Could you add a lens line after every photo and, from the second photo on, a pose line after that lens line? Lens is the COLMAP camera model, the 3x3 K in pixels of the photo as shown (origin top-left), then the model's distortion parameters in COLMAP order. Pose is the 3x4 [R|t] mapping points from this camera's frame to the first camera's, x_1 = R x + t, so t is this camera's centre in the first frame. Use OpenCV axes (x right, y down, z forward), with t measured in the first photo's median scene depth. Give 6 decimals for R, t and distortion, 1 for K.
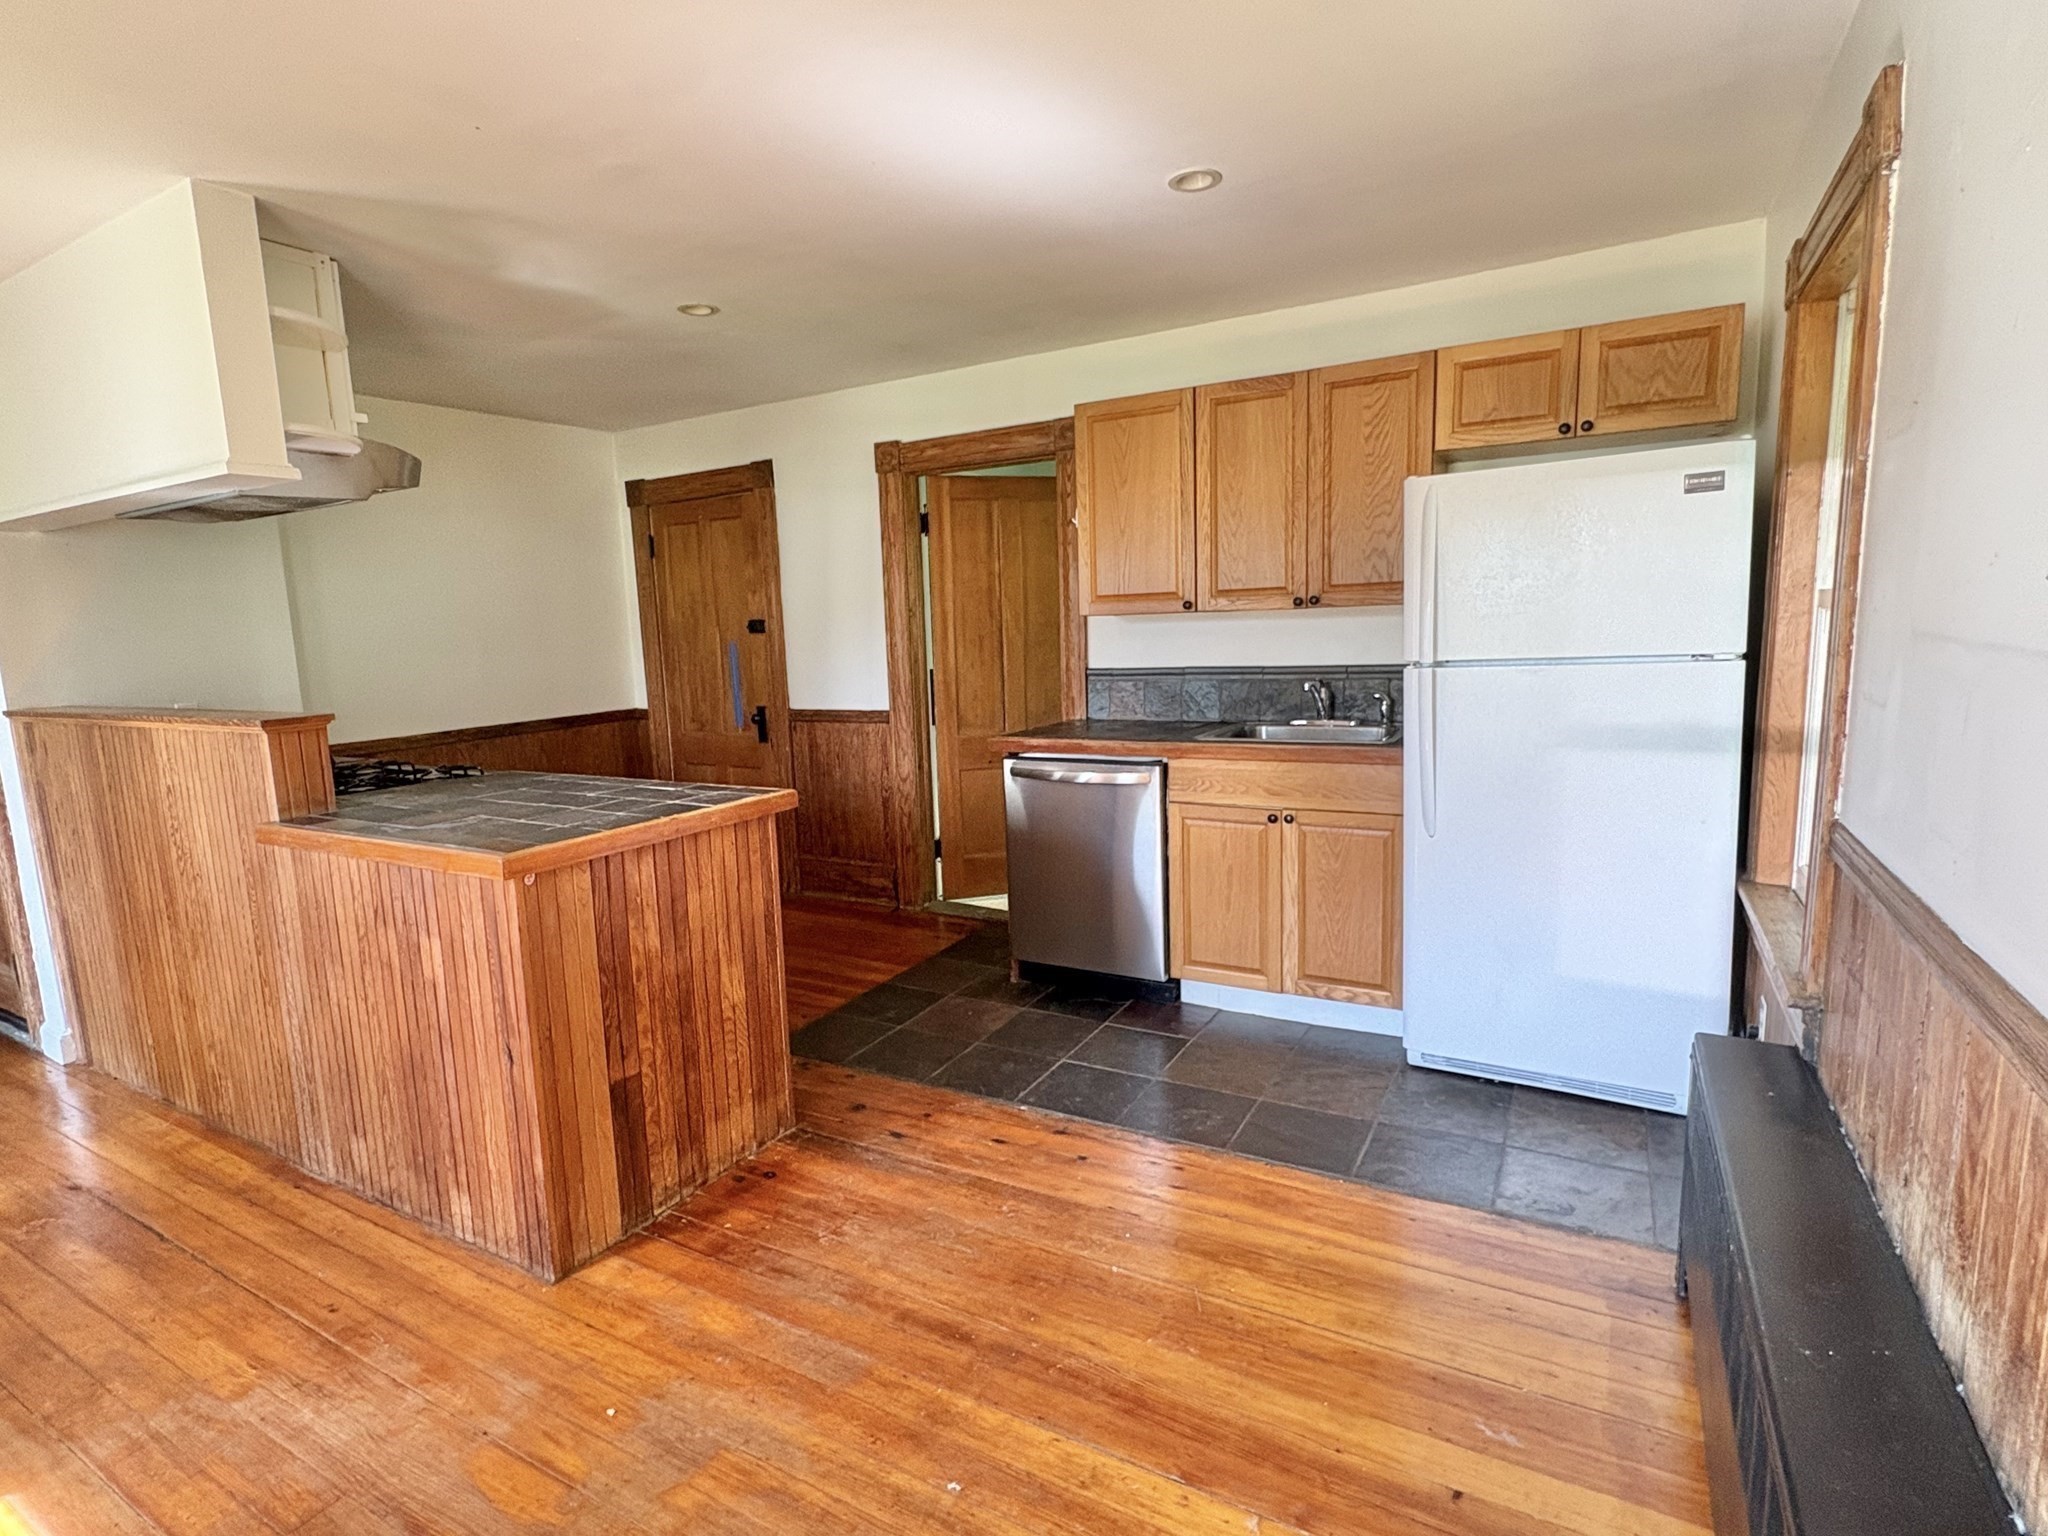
lens RADIAL K [[1013.2, 0, 1024.7], [0, 1013.2, 765.5], [0, 0, 1]] dist [0.000045, -0.000248]
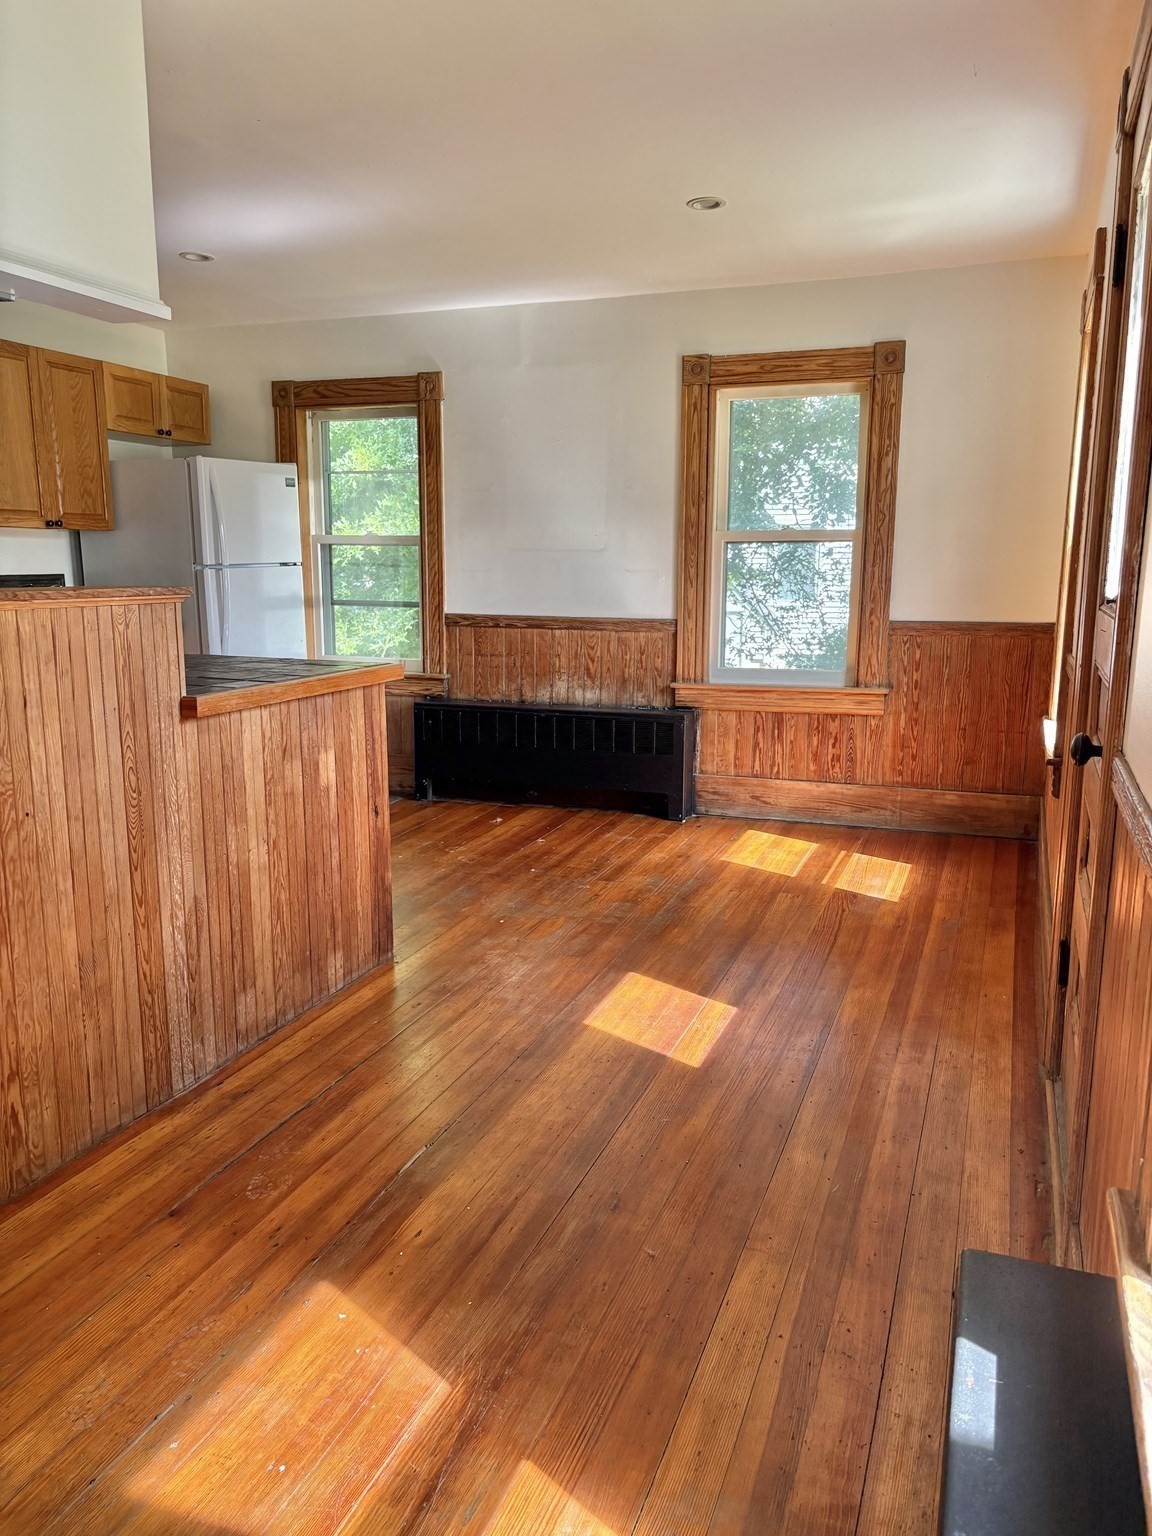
lens RADIAL K [[1147.5, 0, 576.4], [0, 1147.5, 772.2], [0, 0, 1]] dist [0.001372, -0.000659]
pose [[-0.159162, -0.150139, 0.975769, -2.064305], [0.137305, 0.975397, 0.172478, -0.013763], [-0.977658, 0.161430, -0.134632, 0.887228]]
